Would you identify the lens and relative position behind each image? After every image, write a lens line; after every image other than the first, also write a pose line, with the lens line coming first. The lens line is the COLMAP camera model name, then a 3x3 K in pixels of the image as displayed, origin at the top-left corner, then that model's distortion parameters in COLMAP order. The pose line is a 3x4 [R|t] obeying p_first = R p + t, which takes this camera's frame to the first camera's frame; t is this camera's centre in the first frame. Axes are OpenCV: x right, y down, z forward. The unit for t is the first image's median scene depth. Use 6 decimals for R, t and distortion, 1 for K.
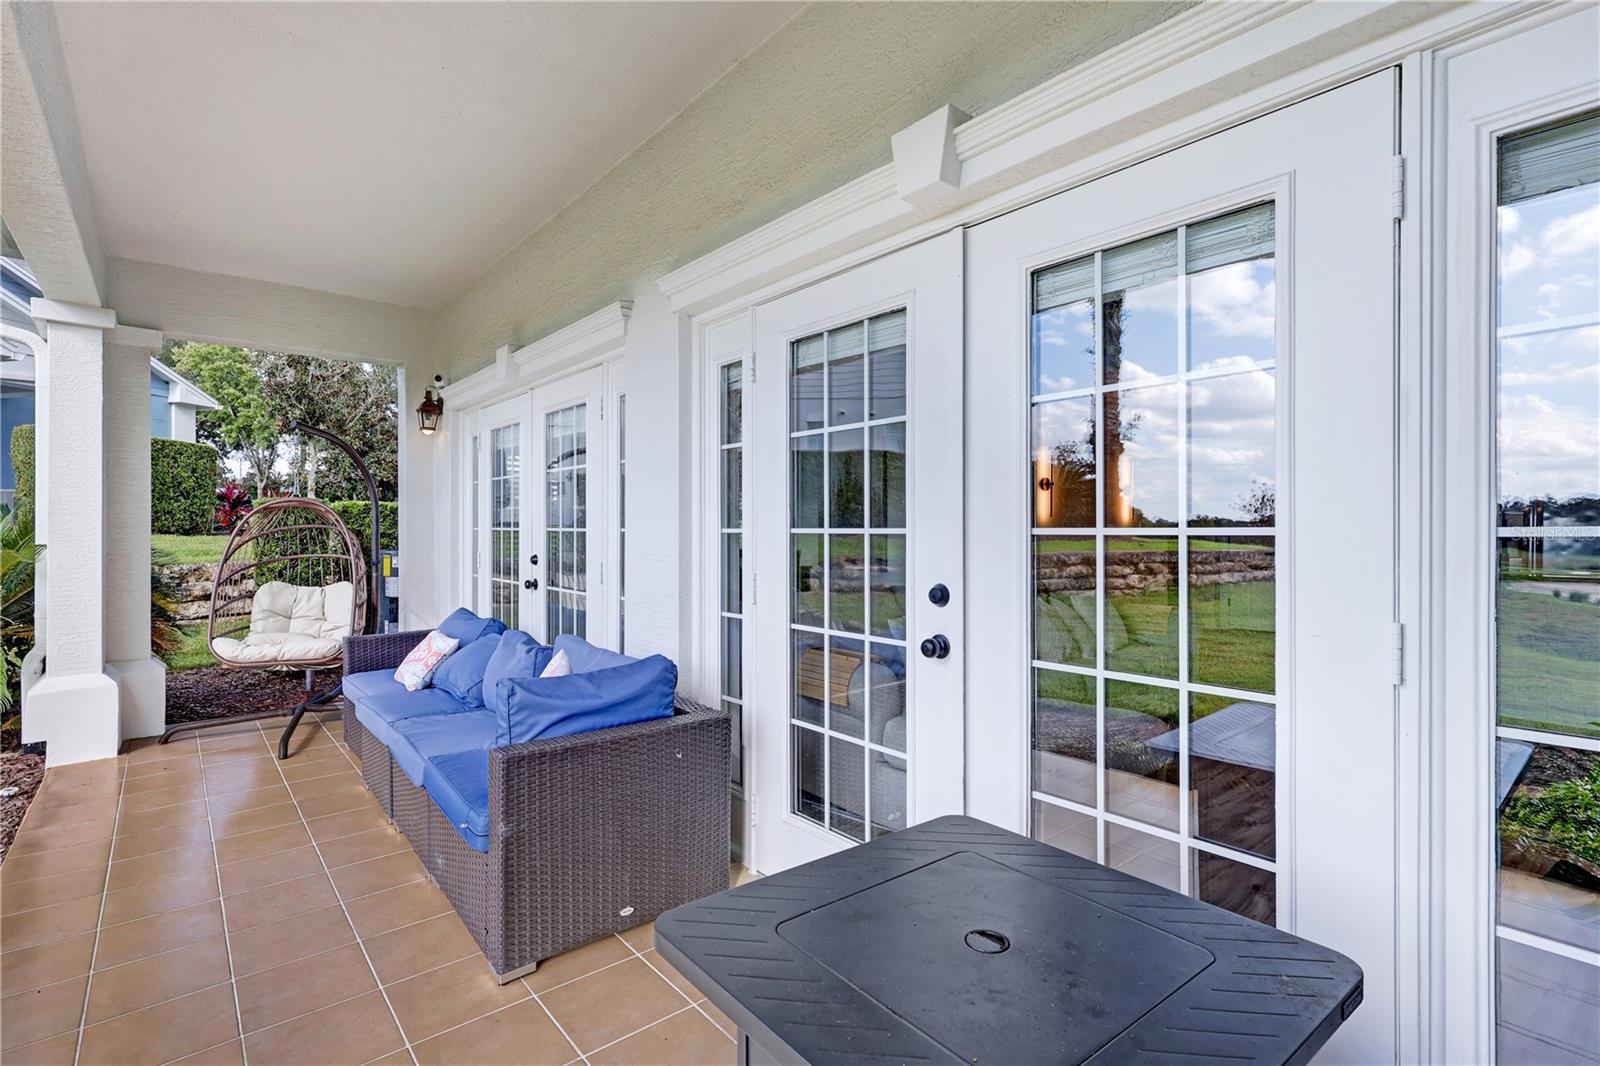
lens RADIAL K [[766.9, 0, 800.0], [0, 766.9, 533.0], [0, 0, 1]] dist [0.001944, 0.000448]
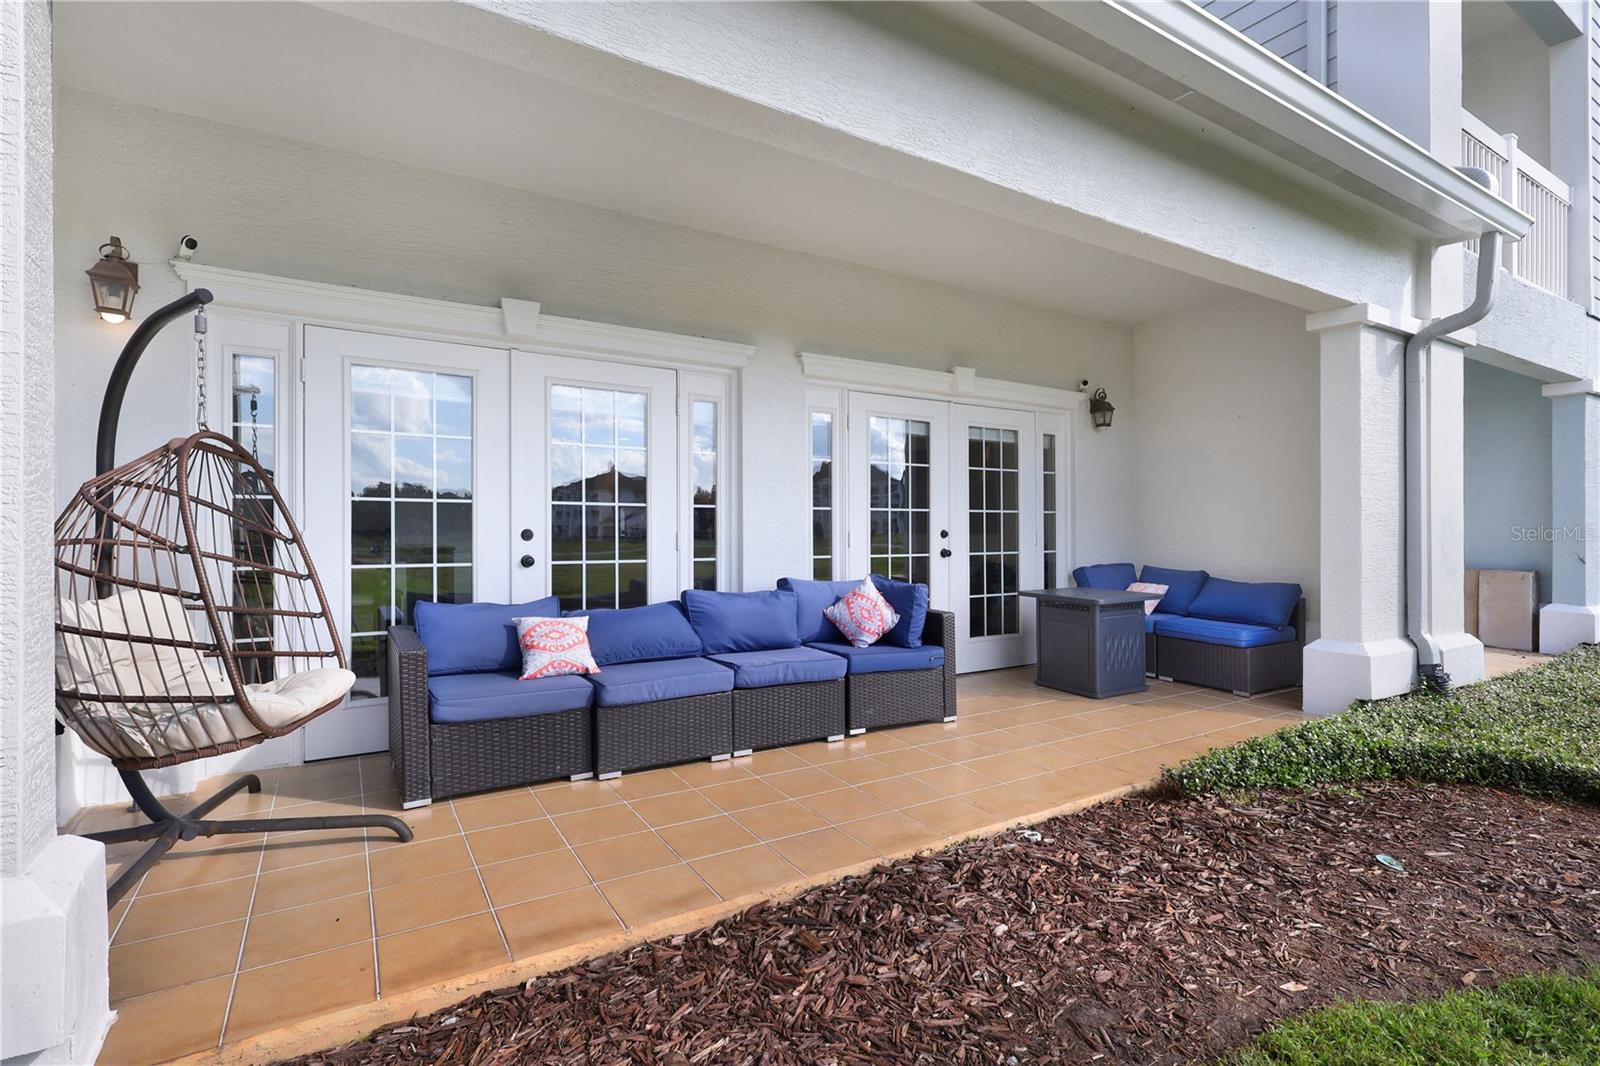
lens RADIAL K [[749.2, 0, 798.2], [0, 749.2, 506.1], [0, 0, 1]] dist [0.000675, 0.000103]
pose [[0.134274, -0.000327, 0.990944, -2.305919], [-0.013062, 0.999912, 0.002100, -0.014453], [-0.990858, -0.013225, 0.134258, 1.070675]]
